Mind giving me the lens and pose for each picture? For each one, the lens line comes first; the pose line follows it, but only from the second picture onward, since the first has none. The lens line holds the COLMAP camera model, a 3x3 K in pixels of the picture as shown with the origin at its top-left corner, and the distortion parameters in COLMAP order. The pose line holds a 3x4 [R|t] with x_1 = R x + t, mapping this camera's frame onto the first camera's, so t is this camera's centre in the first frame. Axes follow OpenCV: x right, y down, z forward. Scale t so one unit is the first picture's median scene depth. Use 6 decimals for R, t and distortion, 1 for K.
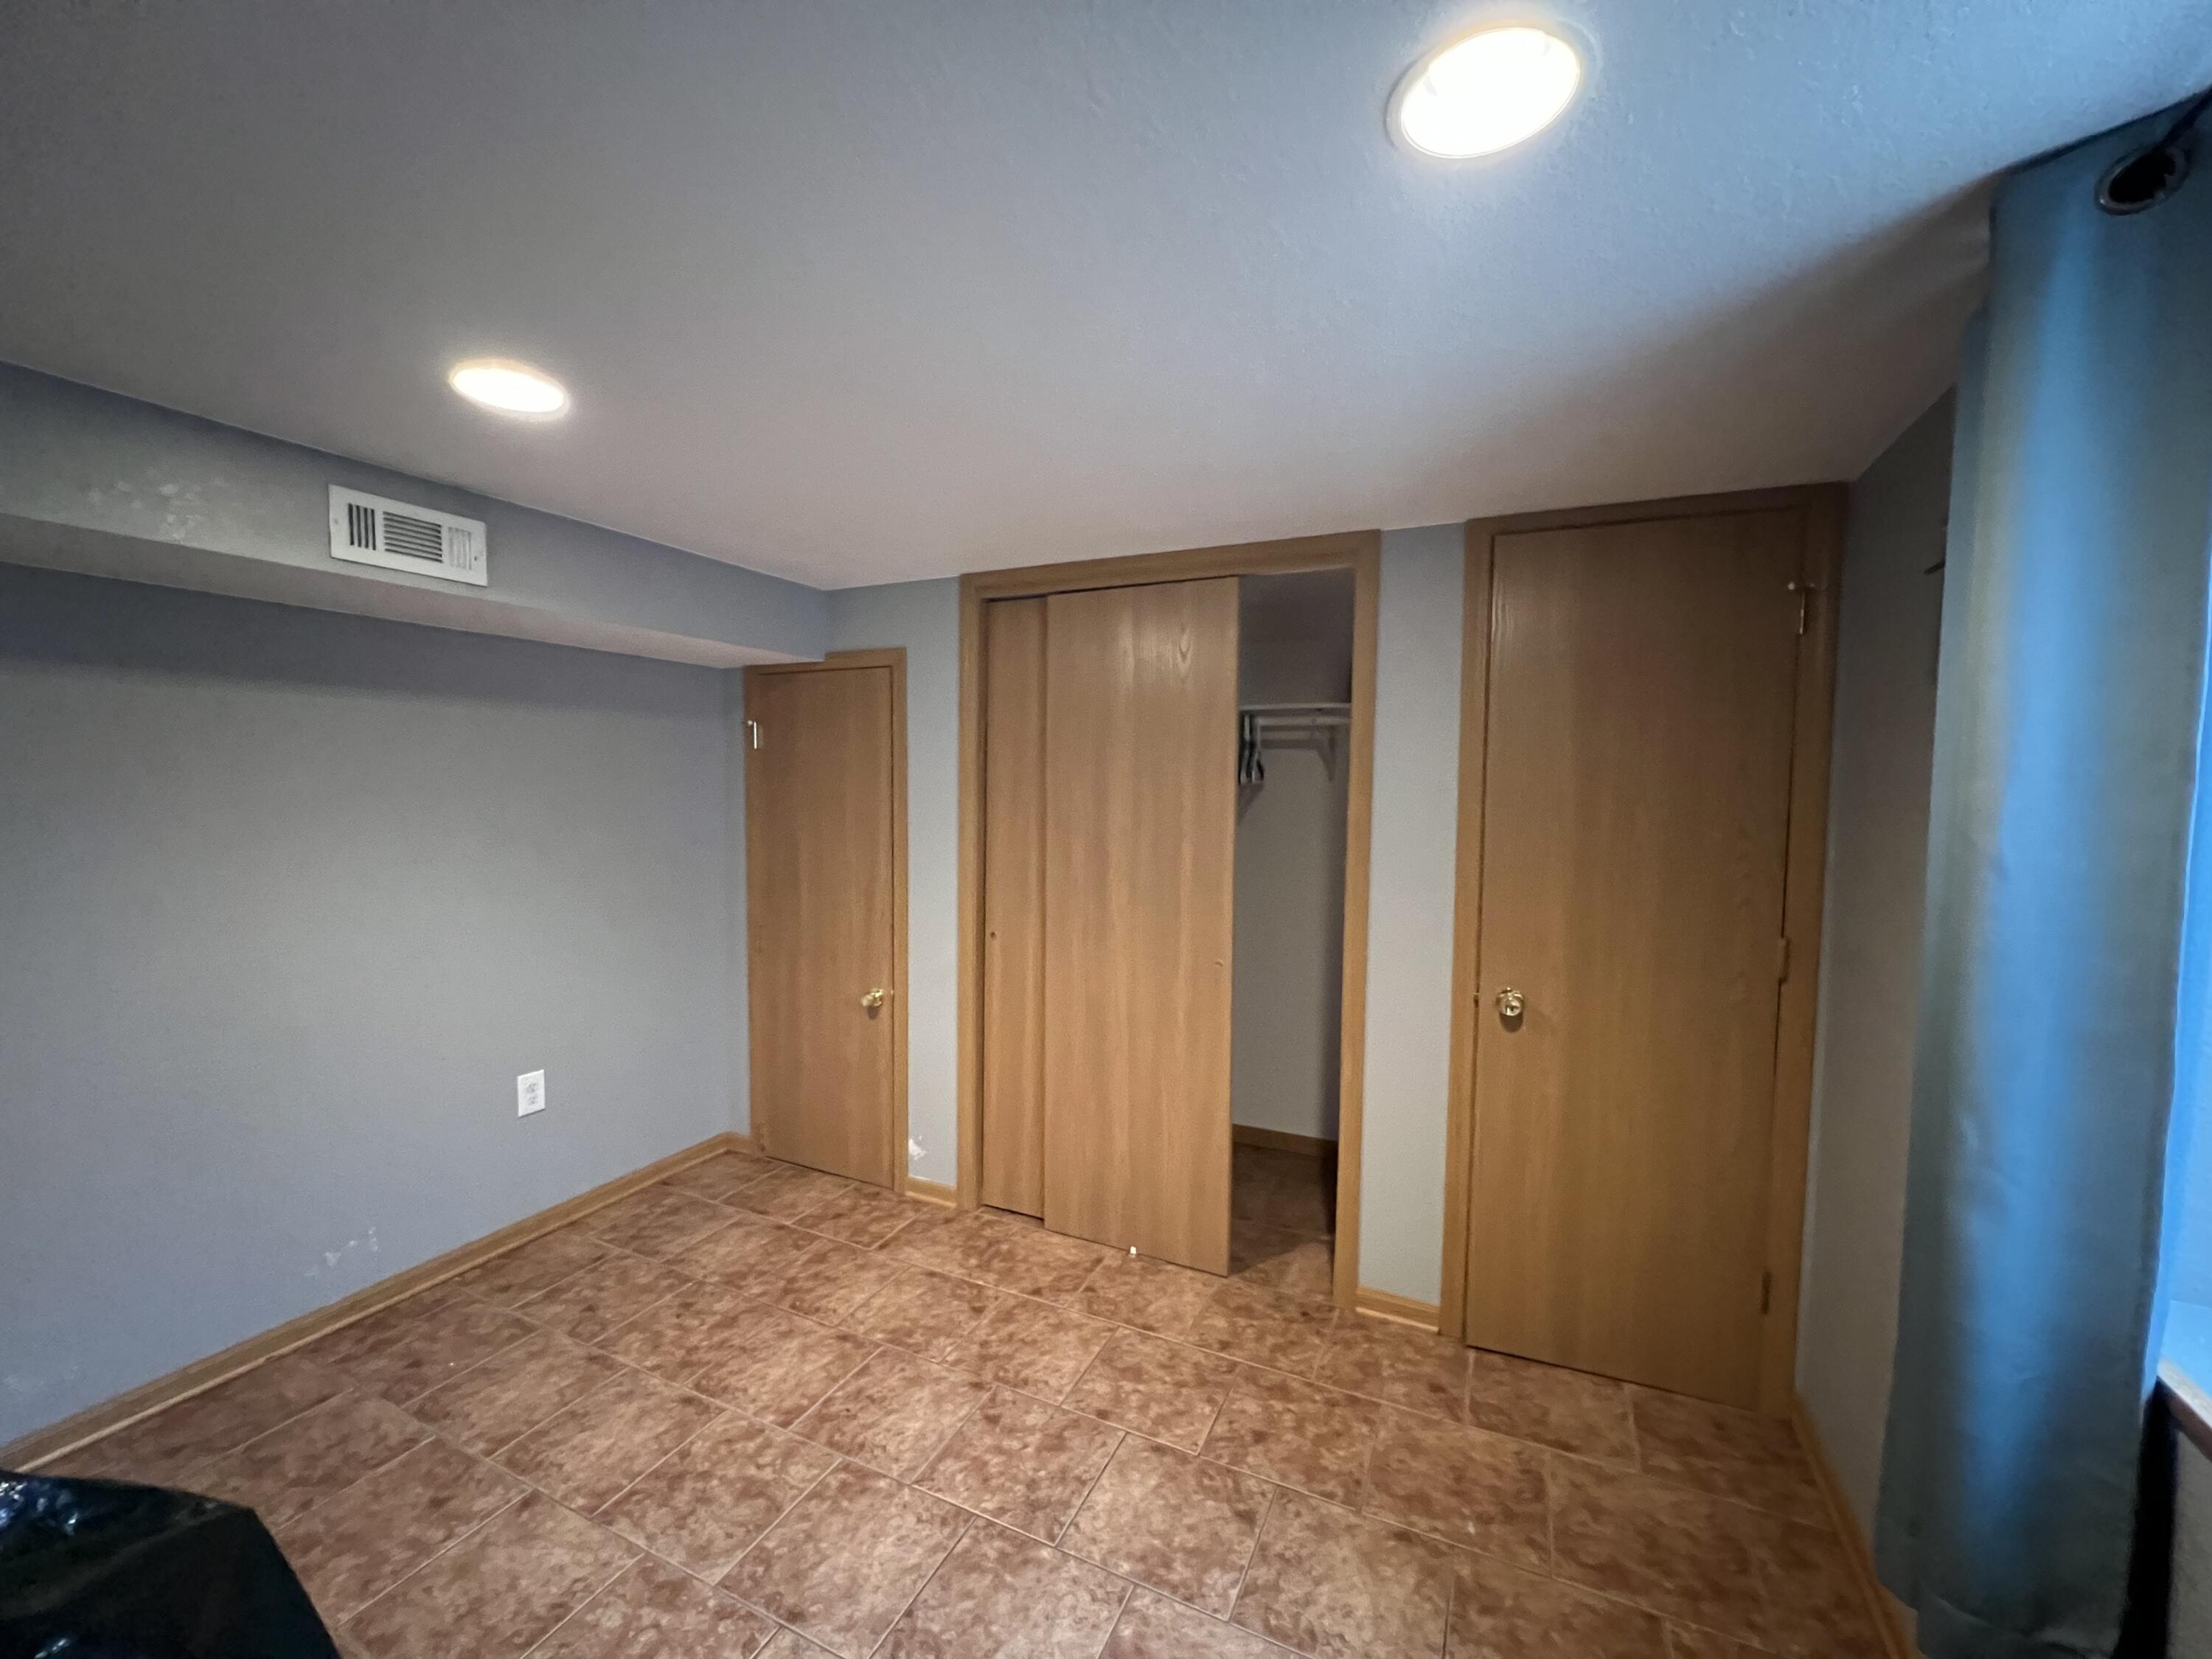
lens RADIAL K [[891.2, 0, 1112.1], [0, 891.2, 838.0], [0, 0, 1]] dist [0.000586, 0.000295]
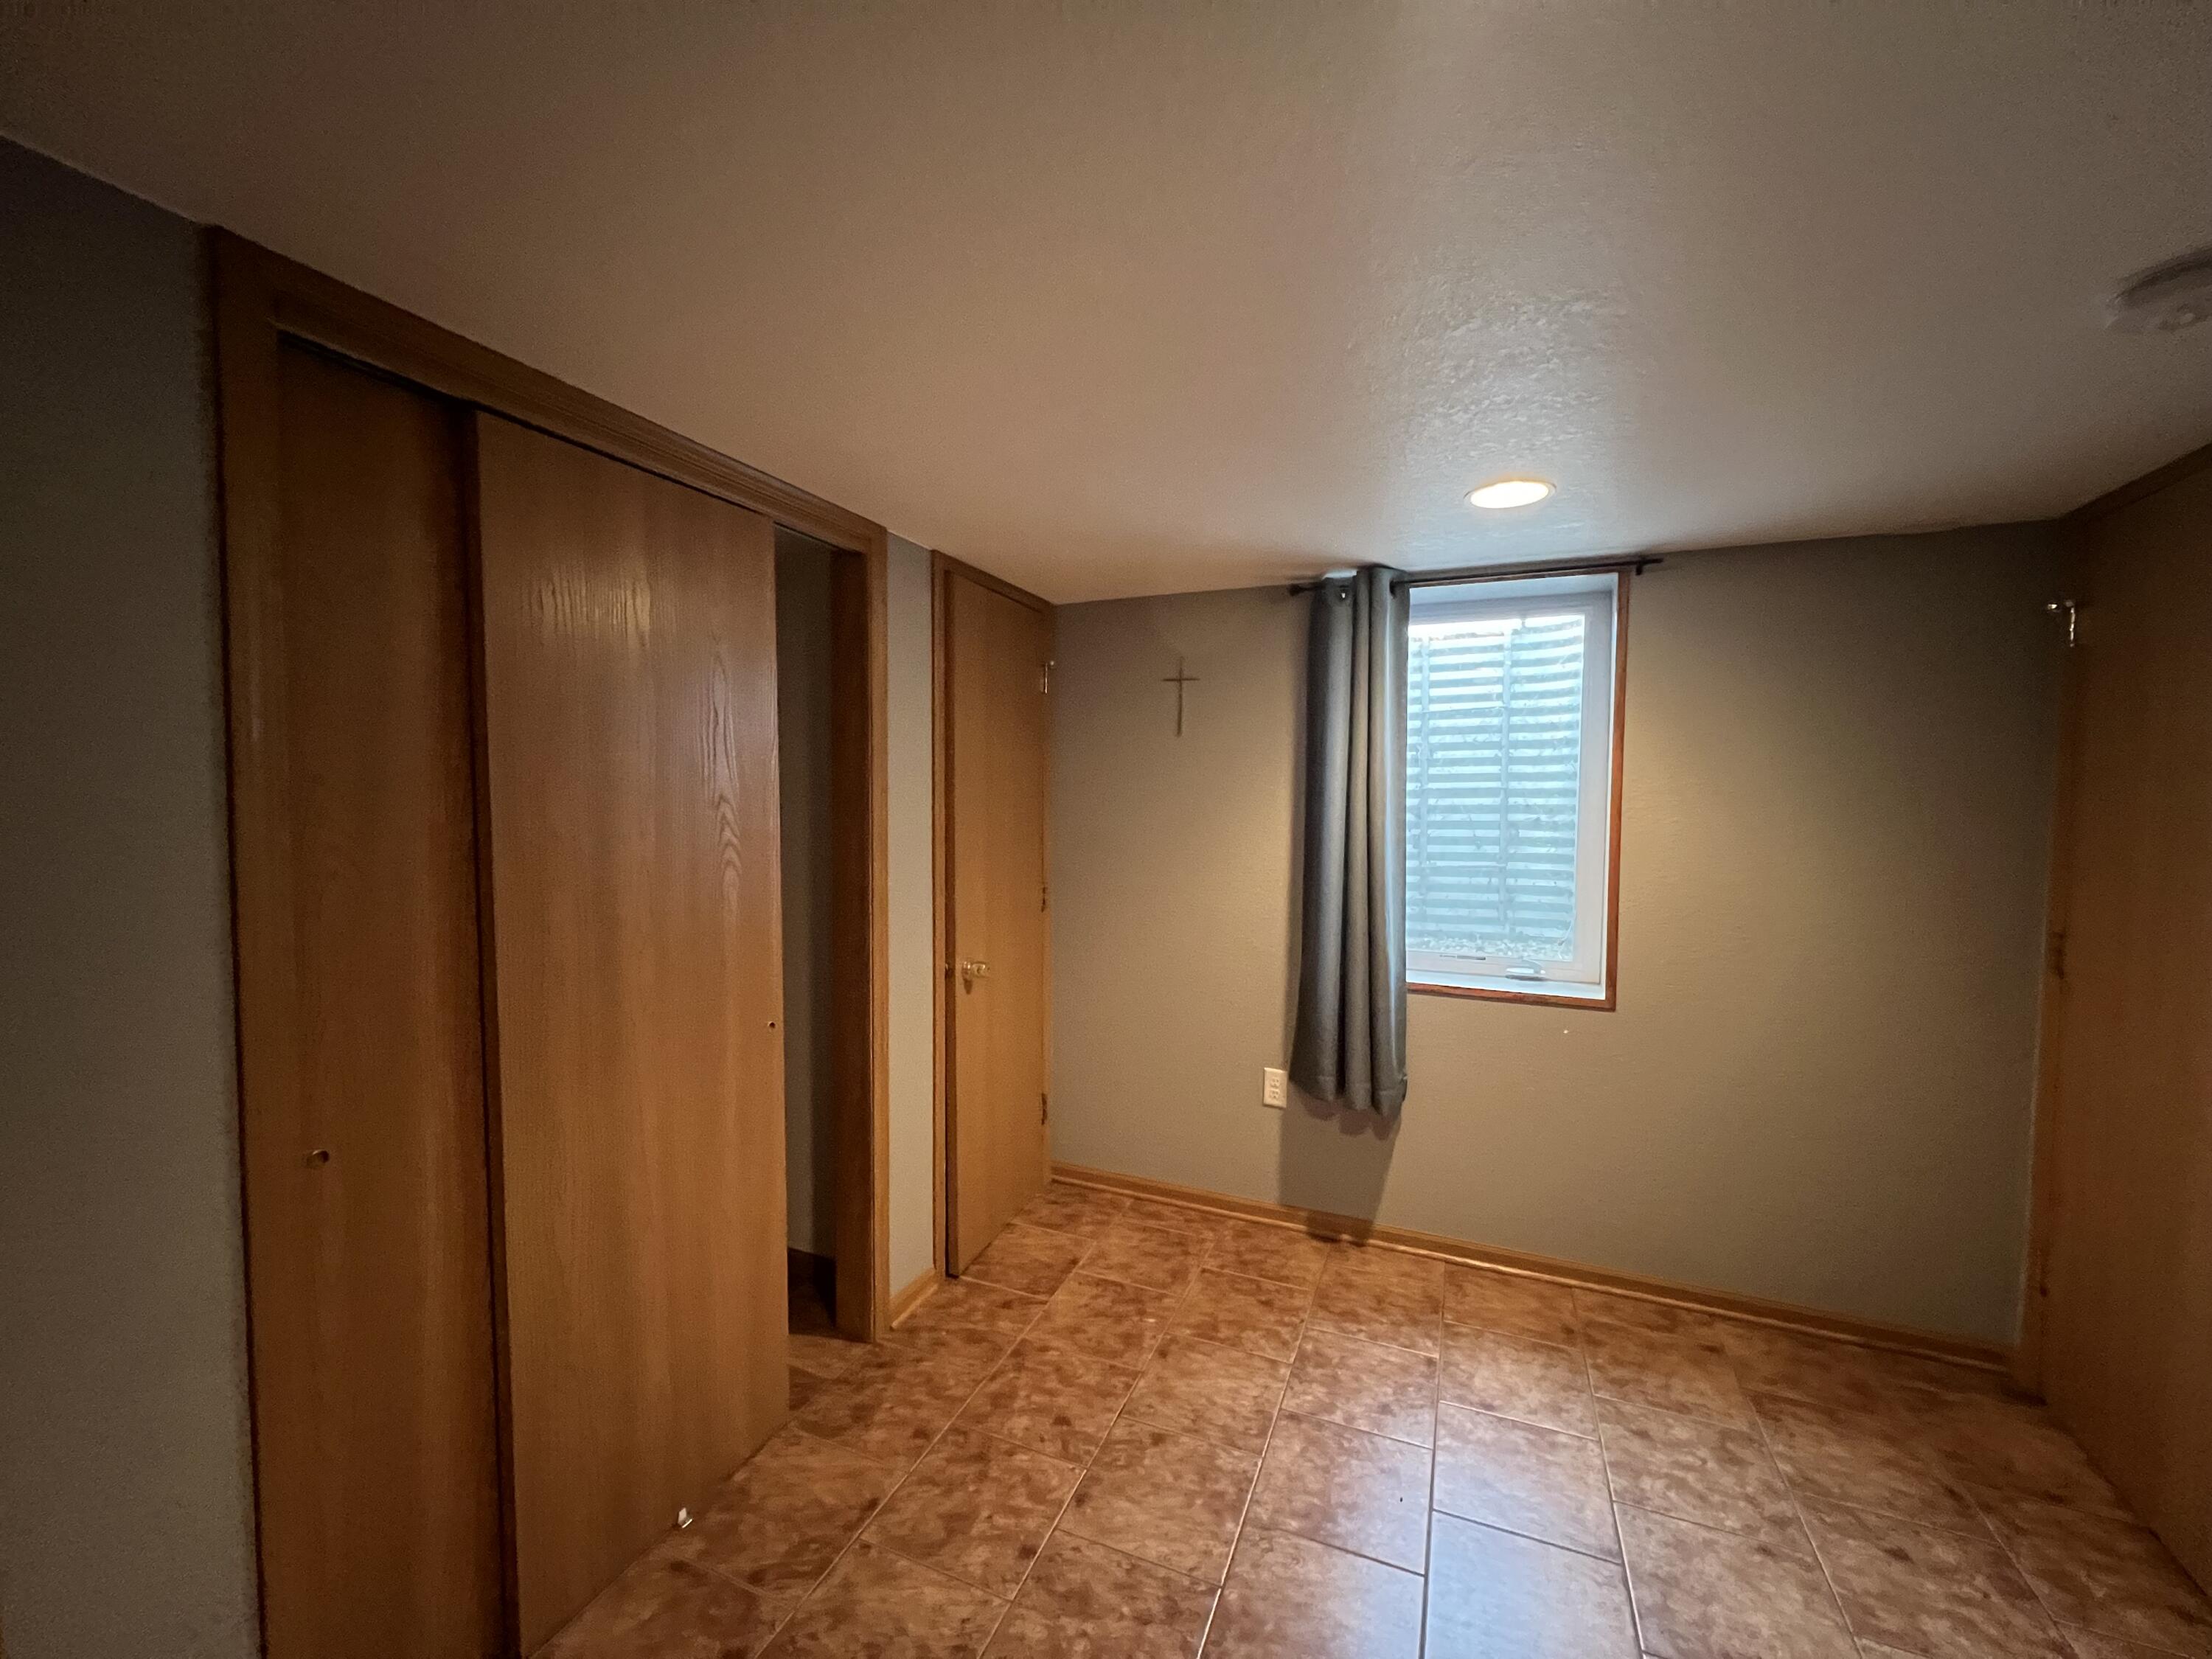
lens RADIAL K [[883.7, 0, 1096.6], [0, 883.7, 832.9], [0, 0, 1]] dist [-0.003072, -0.000341]
pose [[-0.039083, -0.055534, 0.997692, -0.864783], [0.064201, 0.996252, 0.057969, -0.062944], [-0.997171, 0.066319, -0.035371, 1.011425]]
